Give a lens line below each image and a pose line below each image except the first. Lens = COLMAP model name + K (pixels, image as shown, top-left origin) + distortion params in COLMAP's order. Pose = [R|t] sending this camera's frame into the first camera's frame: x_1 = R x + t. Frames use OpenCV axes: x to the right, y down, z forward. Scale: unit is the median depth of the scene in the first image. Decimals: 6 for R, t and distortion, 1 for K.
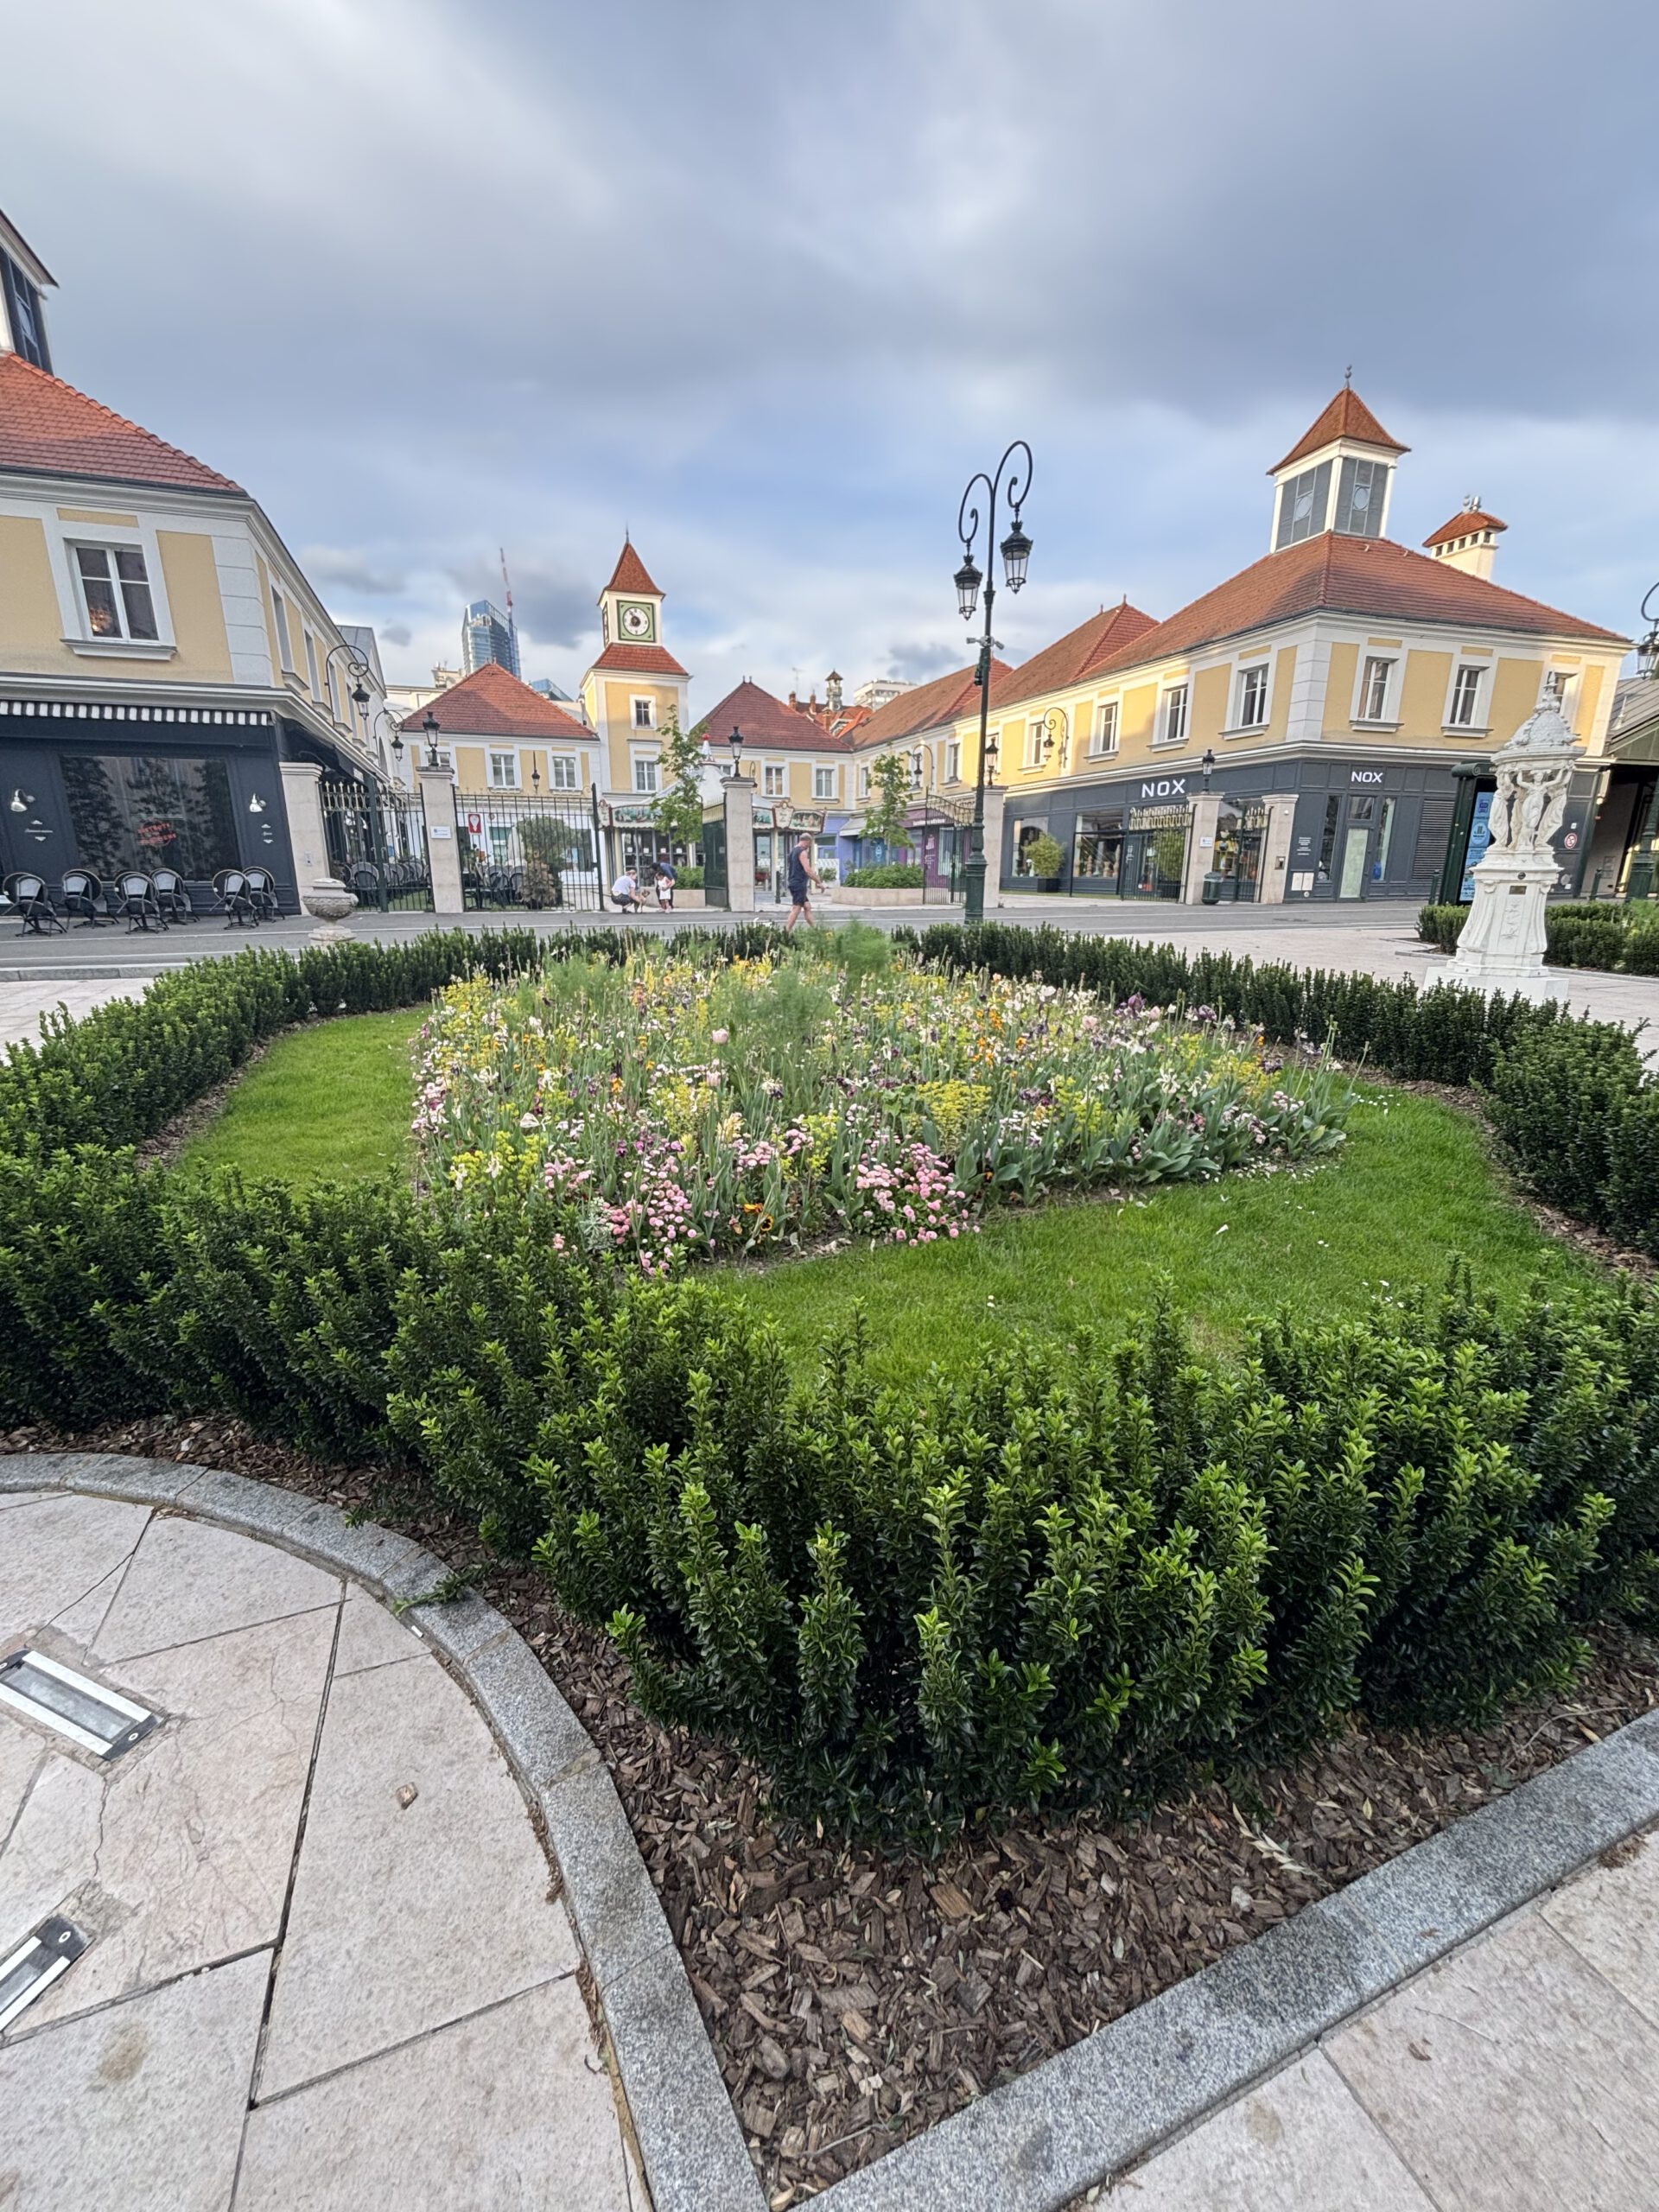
lens RADIAL K [[887.3, 0, 835.6], [0, 887.3, 1098.0], [0, 0, 1]] dist [0.002129, -0.000331]
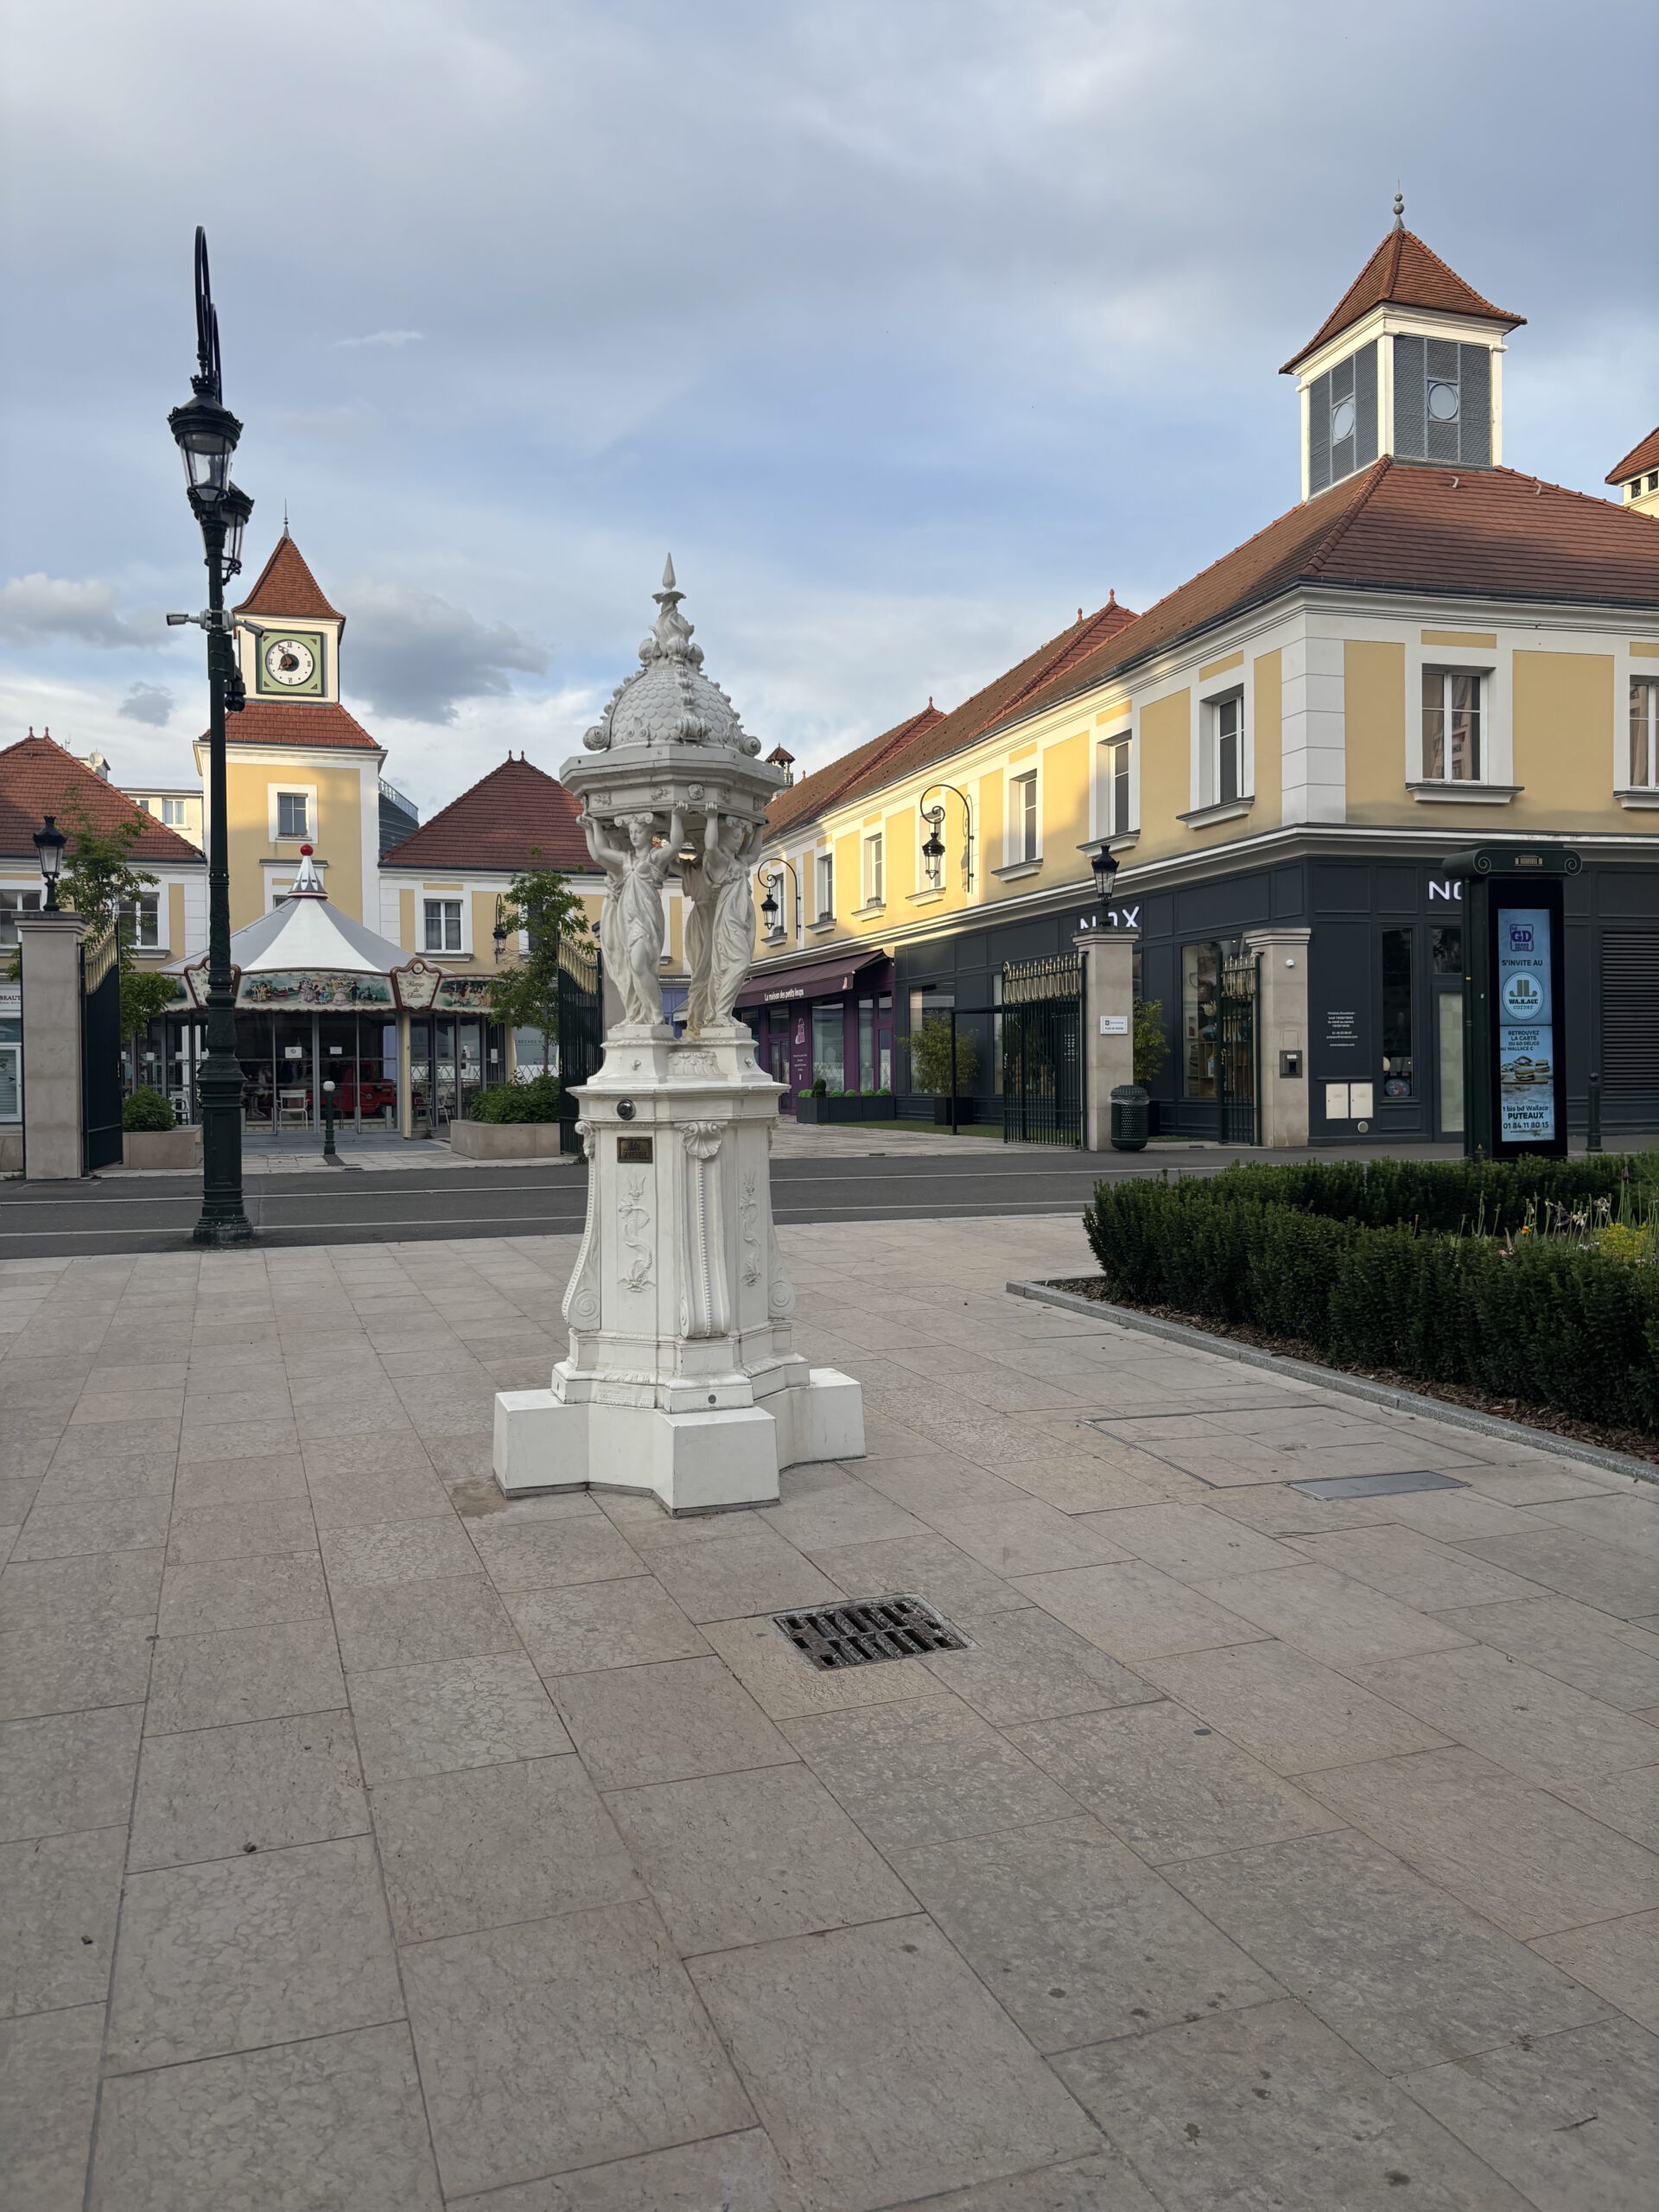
lens RADIAL K [[1653.5, 0, 817.3], [0, 1653.5, 1114.7], [0, 0, 1]] dist [0.032462, -0.040439]
pose [[0.998831, -0.014053, -0.046252, 0.256914], [0.003033, 0.973143, -0.230183, -0.028315], [0.048245, 0.229774, 0.972048, 0.107521]]
